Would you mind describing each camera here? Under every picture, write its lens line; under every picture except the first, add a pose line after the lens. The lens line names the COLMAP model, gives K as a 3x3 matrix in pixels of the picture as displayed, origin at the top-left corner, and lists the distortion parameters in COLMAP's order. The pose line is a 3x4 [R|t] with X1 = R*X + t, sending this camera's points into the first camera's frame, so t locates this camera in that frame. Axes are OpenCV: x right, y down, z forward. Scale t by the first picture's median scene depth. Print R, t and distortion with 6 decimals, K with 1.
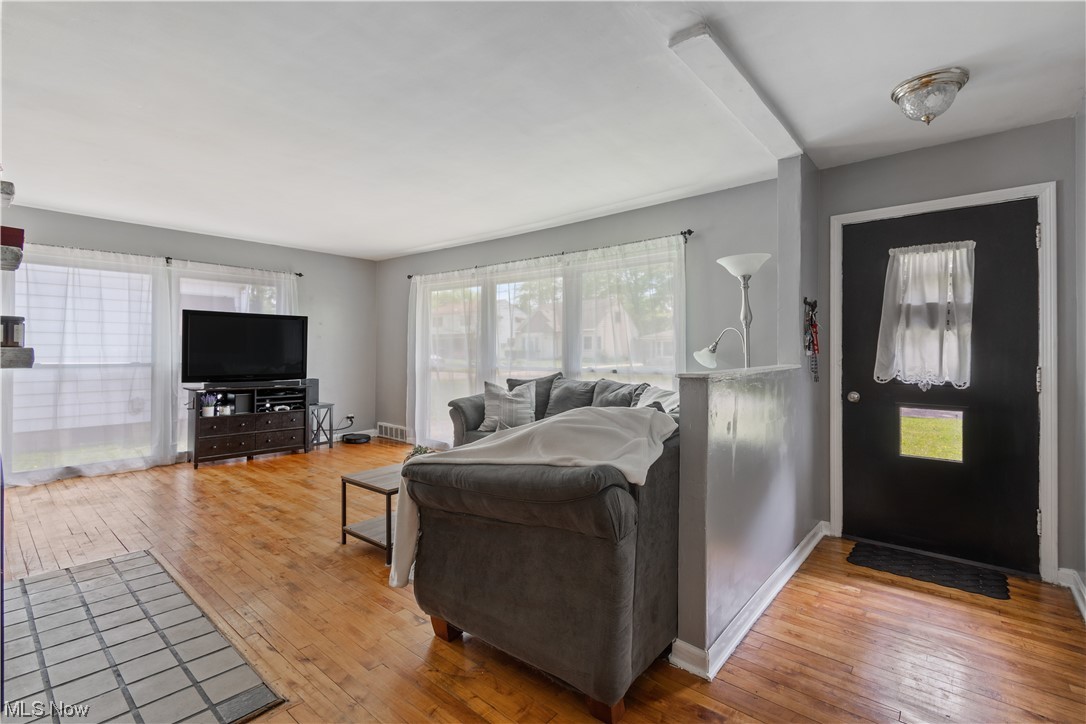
lens RADIAL K [[492.6, 0, 516.9], [0, 492.6, 348.8], [0, 0, 1]] dist [0.003828, 0.000413]
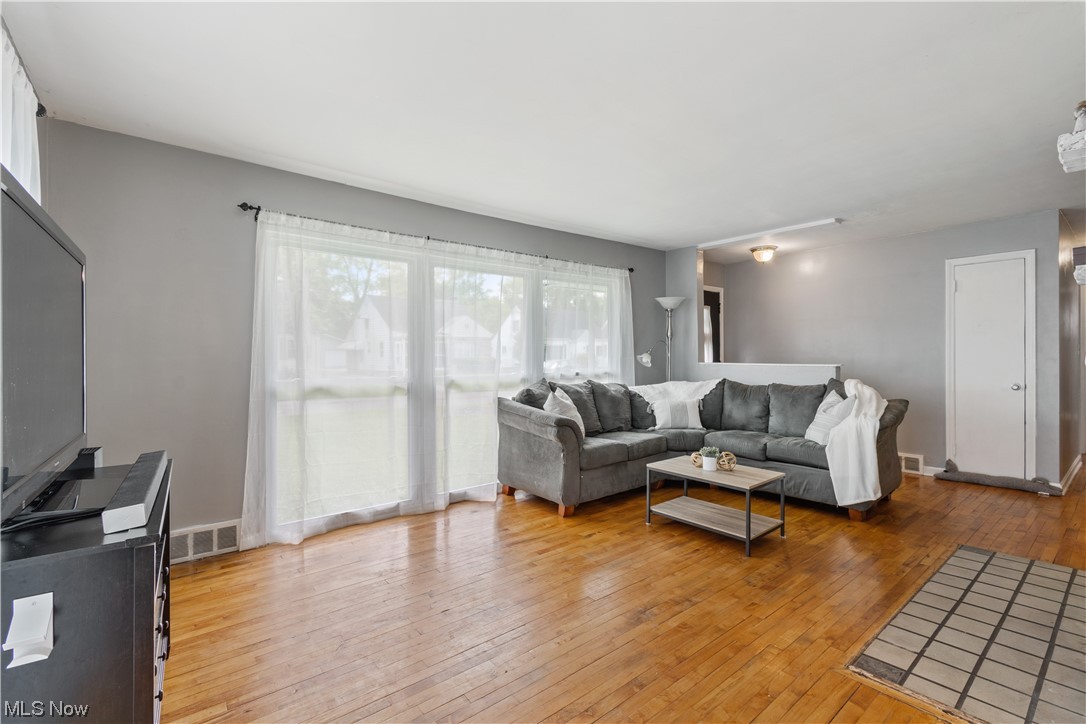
lens RADIAL K [[492.6, 0, 540.8], [0, 492.6, 355.9], [0, 0, 1]] dist [0.003828, 0.000413]
pose [[0.146549, -0.013327, 0.989114, -0.753577], [-0.000458, 0.999908, 0.013541, -0.007509], [-0.989203, -0.002437, 0.146529, 0.732758]]
